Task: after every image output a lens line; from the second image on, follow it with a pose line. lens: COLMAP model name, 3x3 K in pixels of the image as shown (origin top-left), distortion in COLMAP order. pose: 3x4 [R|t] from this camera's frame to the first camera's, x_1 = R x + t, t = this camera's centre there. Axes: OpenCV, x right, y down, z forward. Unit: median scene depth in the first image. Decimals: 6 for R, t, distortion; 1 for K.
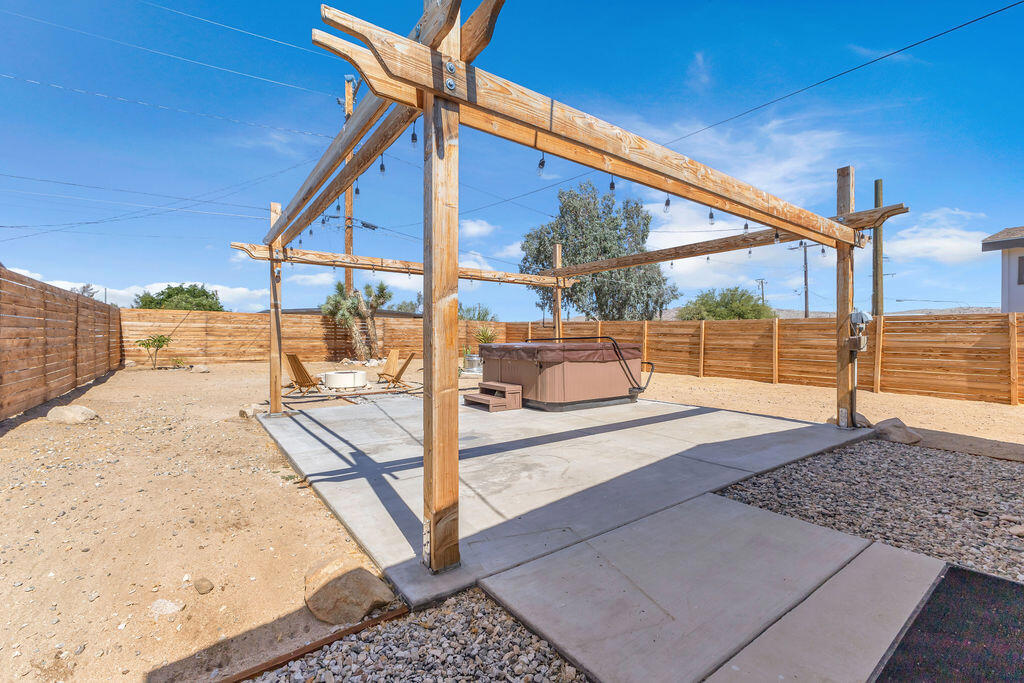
lens RADIAL K [[448.9, 0, 512.0], [0, 448.9, 341.5], [0, 0, 1]] dist [0.002070, -0.000158]
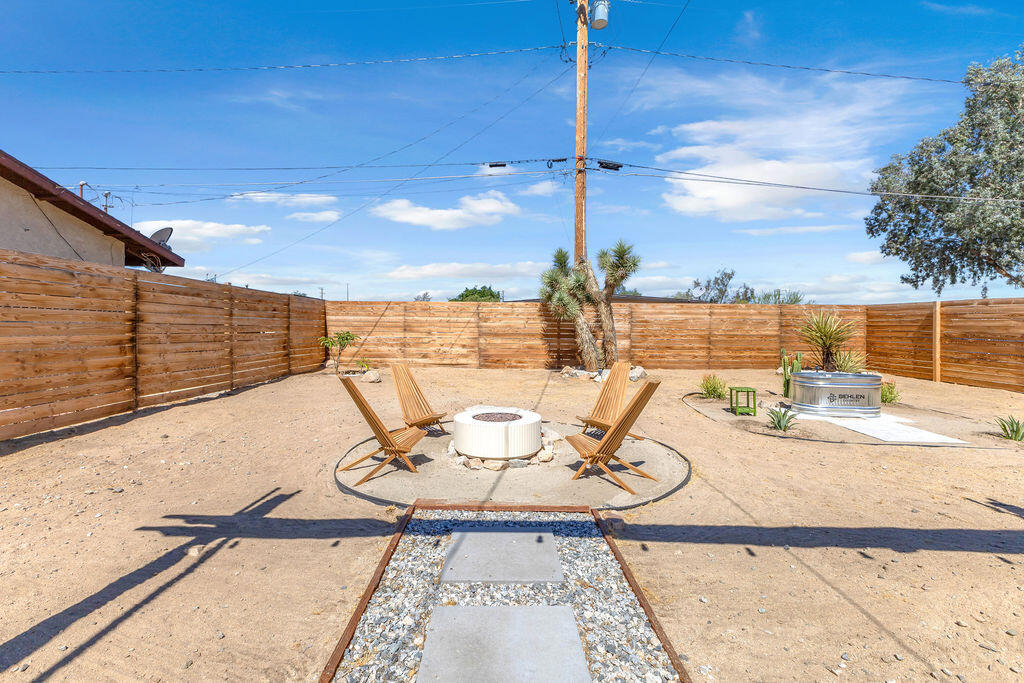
lens RADIAL K [[417.9, 0, 511.5], [0, 417.9, 336.7], [0, 0, 1]] dist [0.012325, 0.000043]
pose [[0.811116, 0.005744, -0.584857, -0.082165], [-0.004812, 0.999983, 0.003147, -0.007202], [0.584866, 0.000262, 0.811130, 0.460693]]
